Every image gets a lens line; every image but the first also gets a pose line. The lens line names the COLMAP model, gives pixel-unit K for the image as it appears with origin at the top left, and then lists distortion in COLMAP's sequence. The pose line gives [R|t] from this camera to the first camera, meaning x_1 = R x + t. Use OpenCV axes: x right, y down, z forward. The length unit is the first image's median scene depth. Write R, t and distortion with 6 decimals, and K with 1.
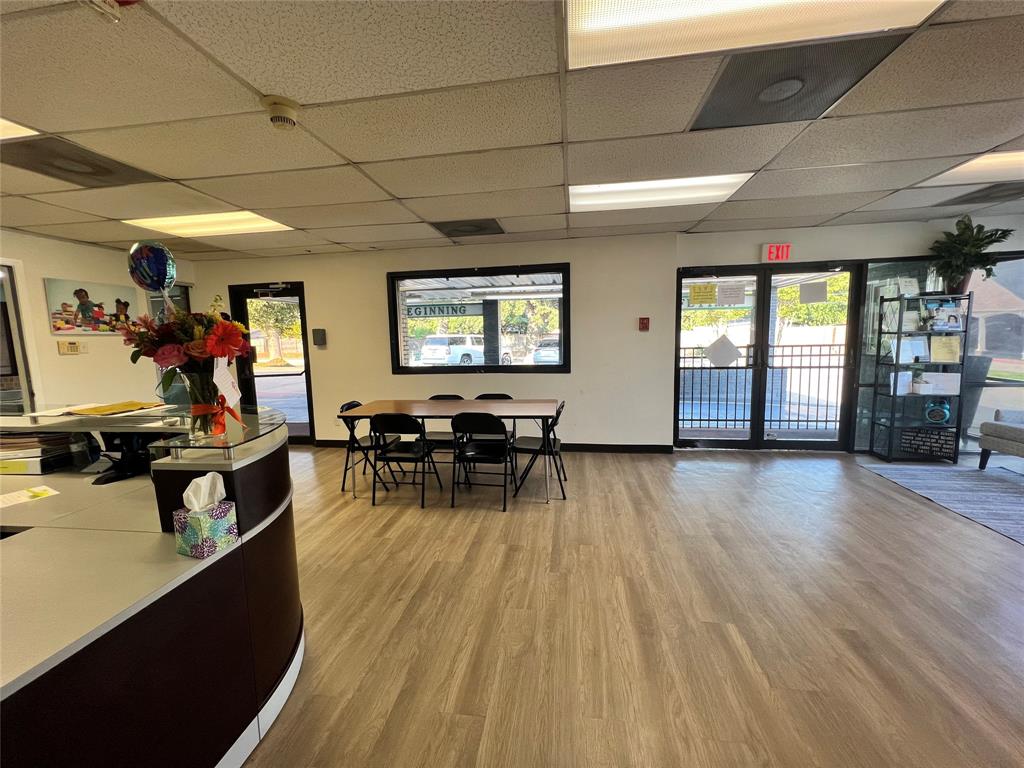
lens RADIAL K [[410.2, 0, 510.1], [0, 410.2, 378.9], [0, 0, 1]] dist [-0.002107, 0.000305]
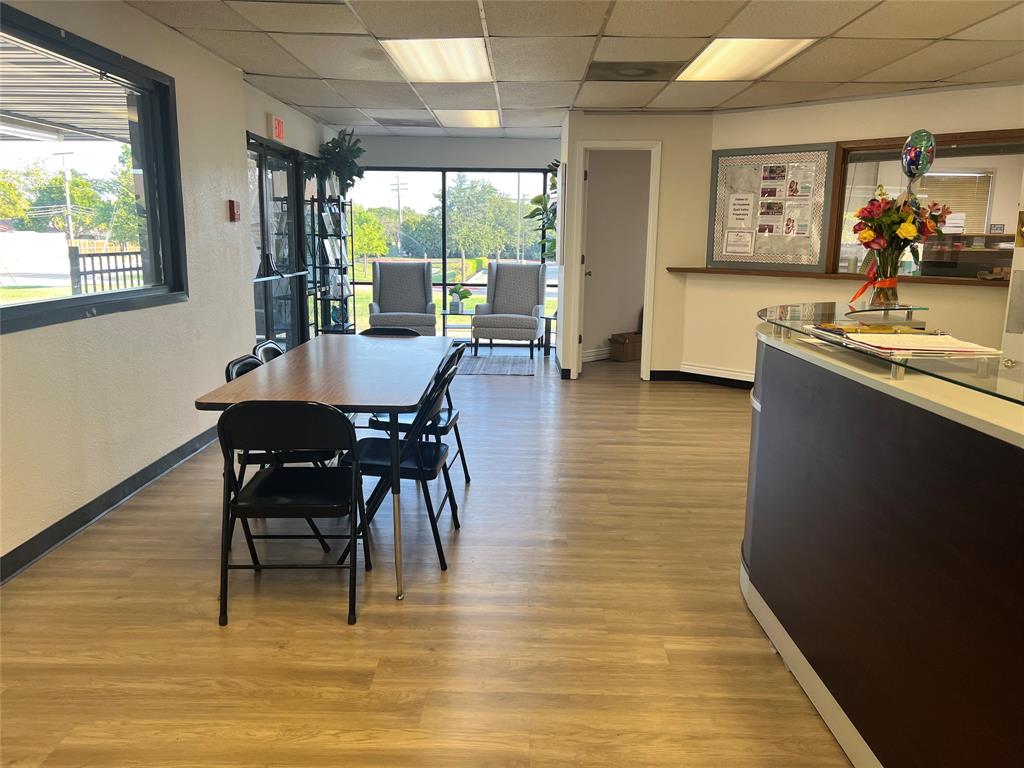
lens RADIAL K [[775.2, 0, 509.7], [0, 775.2, 382.0], [0, 0, 1]] dist [0.042030, -0.045790]
pose [[-0.117057, -0.175195, 0.977550, -1.772329], [0.109263, 0.976070, 0.188013, -0.114790], [-0.987096, 0.128818, -0.095113, 1.435165]]
